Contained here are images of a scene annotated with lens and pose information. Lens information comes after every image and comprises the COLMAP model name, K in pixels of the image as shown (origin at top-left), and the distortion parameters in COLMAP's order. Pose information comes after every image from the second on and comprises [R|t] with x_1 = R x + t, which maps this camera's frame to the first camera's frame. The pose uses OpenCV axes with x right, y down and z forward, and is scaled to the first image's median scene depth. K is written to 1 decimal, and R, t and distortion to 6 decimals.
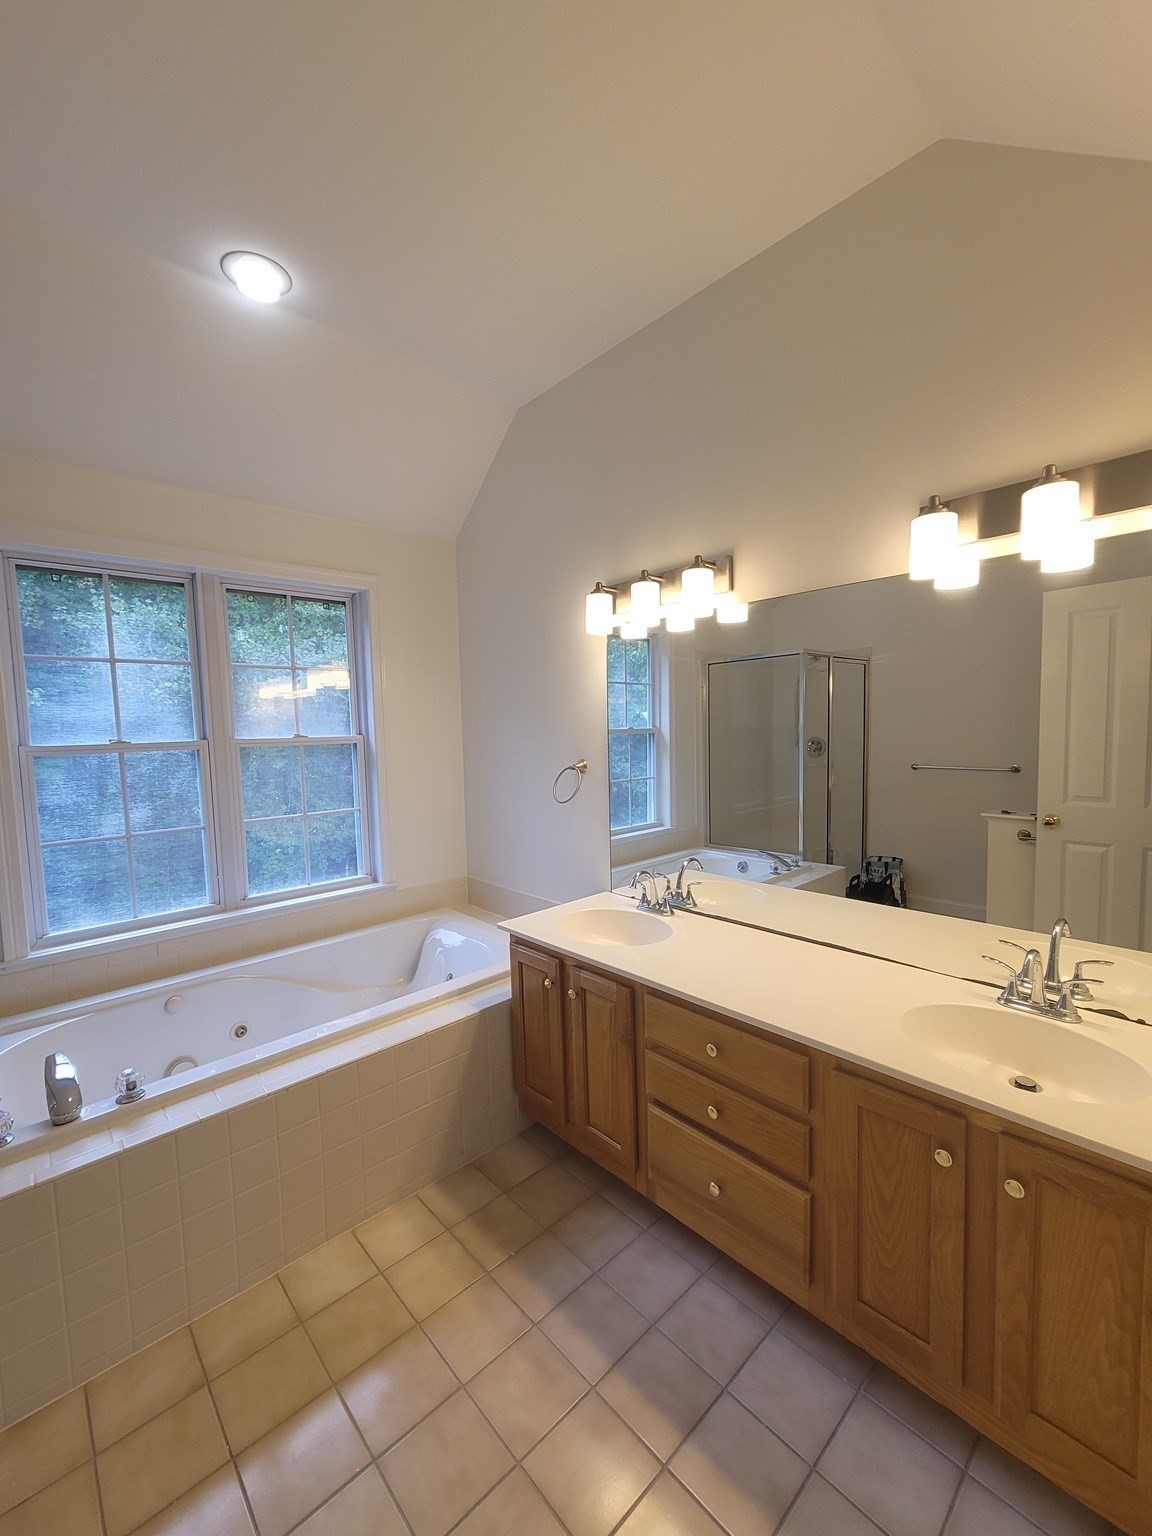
lens RADIAL K [[626.2, 0, 590.4], [0, 626.2, 778.3], [0, 0, 1]] dist [-0.002117, -0.000055]
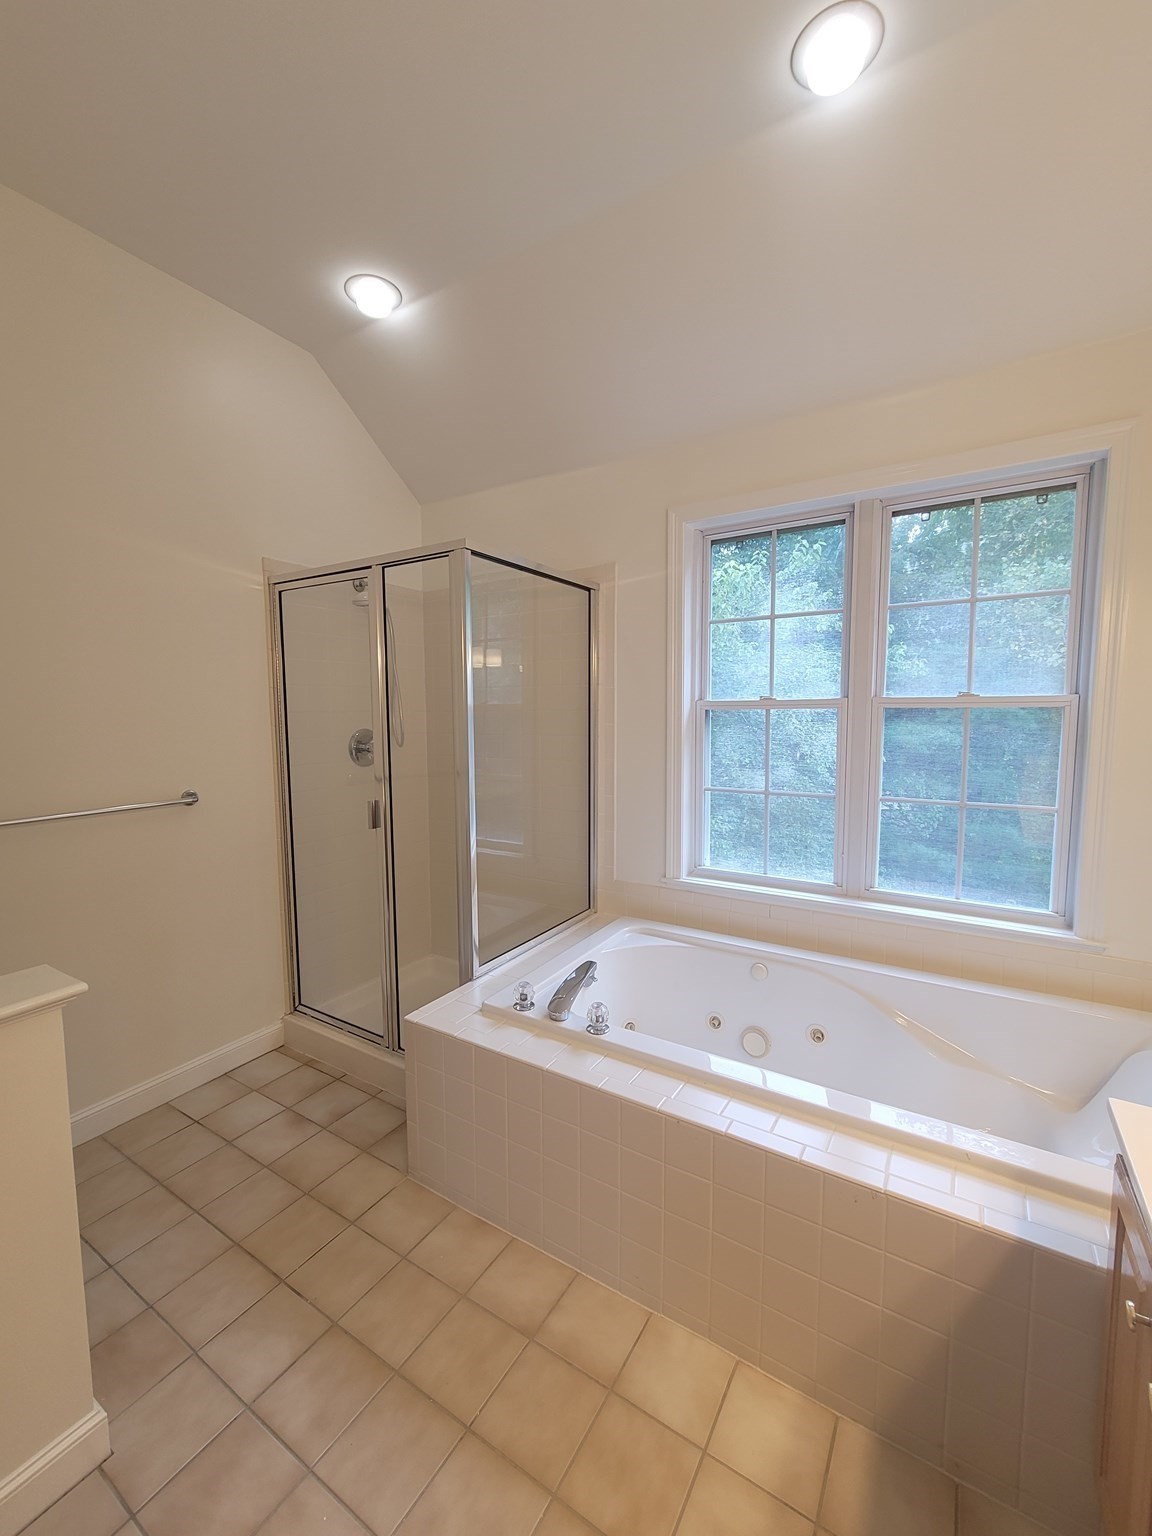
lens RADIAL K [[626.2, 0, 574.5], [0, 626.2, 771.8], [0, 0, 1]] dist [-0.002117, -0.000055]
pose [[0.257631, 0.117076, -0.959124, 0.144117], [-0.082787, 0.991657, 0.098809, -0.014818], [0.962690, 0.053946, 0.265174, 0.437710]]
